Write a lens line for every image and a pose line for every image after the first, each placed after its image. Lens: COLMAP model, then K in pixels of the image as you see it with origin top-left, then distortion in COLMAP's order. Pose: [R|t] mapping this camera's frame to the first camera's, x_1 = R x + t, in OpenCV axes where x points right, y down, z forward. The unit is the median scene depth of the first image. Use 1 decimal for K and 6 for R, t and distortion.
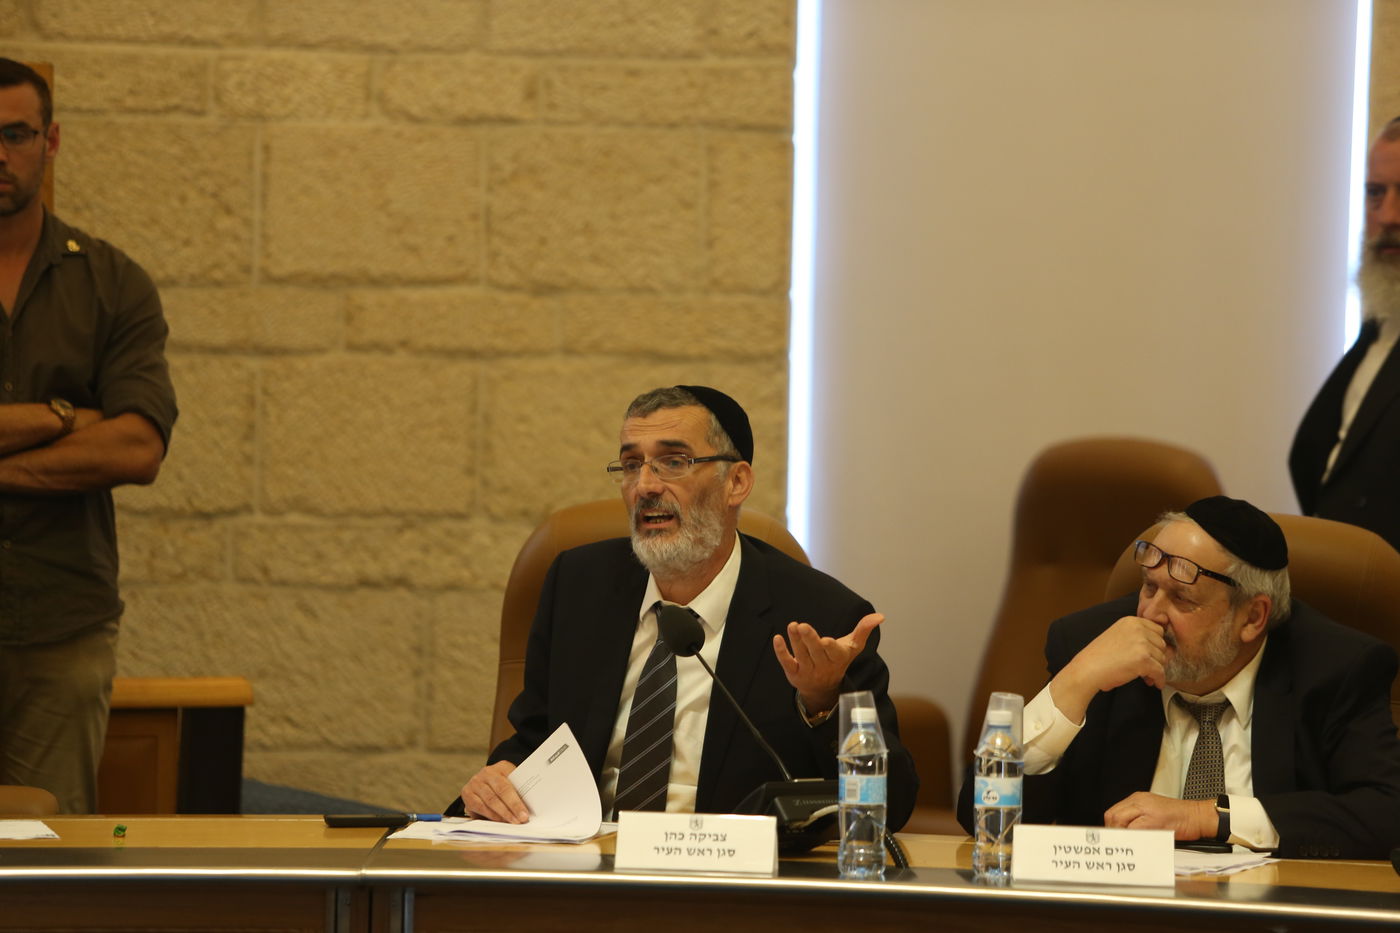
lens RADIAL K [[7737.1, 0, 700.9], [0, 7737.1, 493.6], [0, 0, 1]] dist [1.611240, 9.866181]
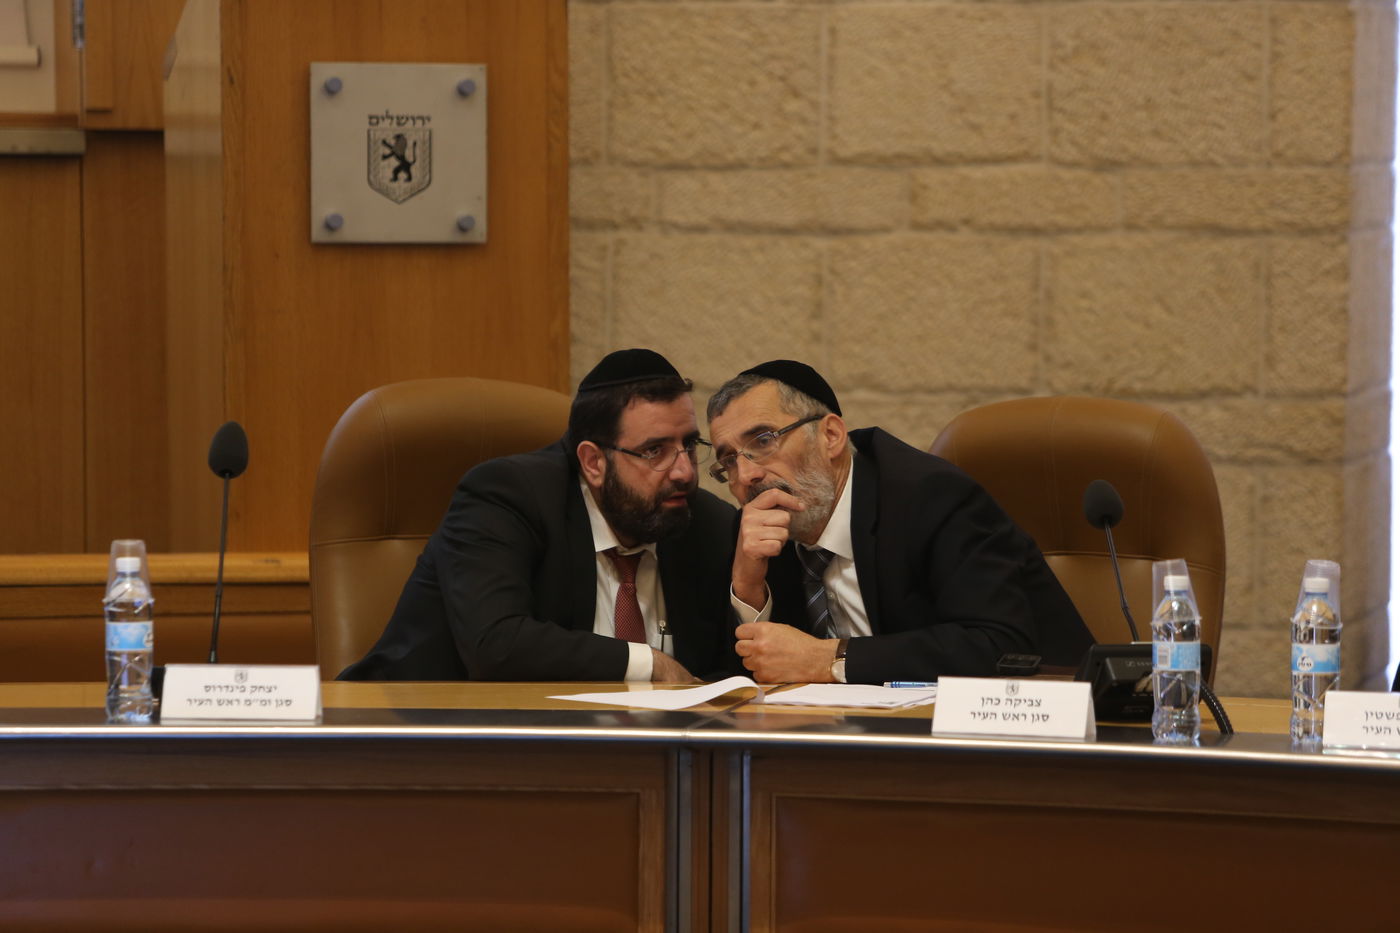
lens RADIAL K [[7737.1, 0, 700.9], [0, 7737.1, 493.6], [0, 0, 1]] dist [1.611240, 9.866181]
pose [[0.987106, -0.003832, -0.160022, 0.089804], [0.006178, 0.999881, 0.014168, 0.001628], [0.159948, -0.014974, 0.987012, -0.008222]]
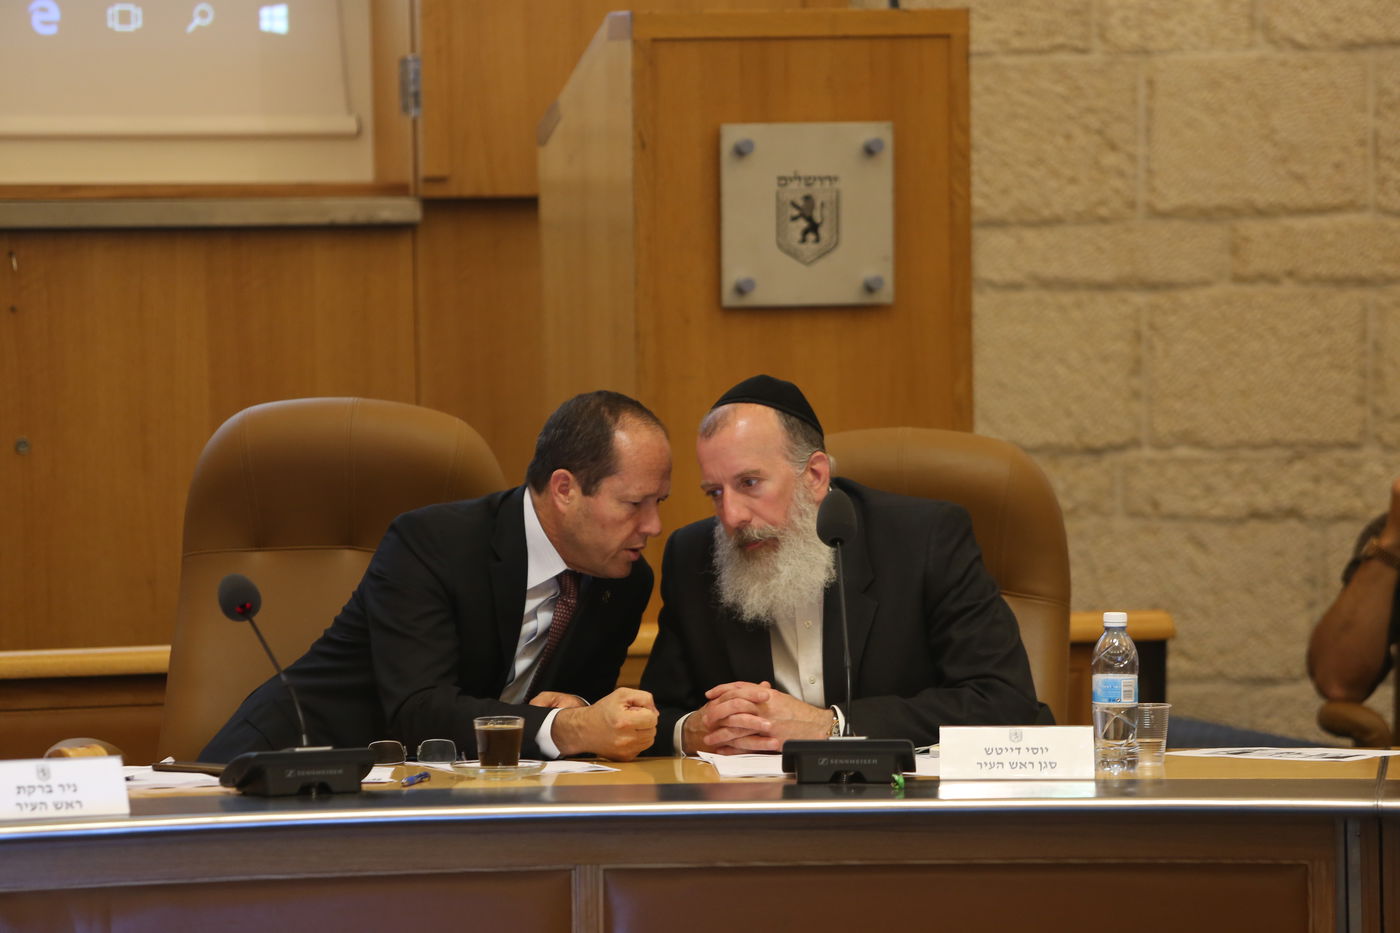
lens RADIAL K [[7737.1, 0, 700.9], [0, 7737.1, 493.6], [0, 0, 1]] dist [1.611240, 9.866181]
pose [[0.996942, -0.023166, -0.074637, -0.039514], [0.023789, 0.999689, 0.007470, -0.000414], [0.074441, -0.009223, 0.997183, -0.005294]]
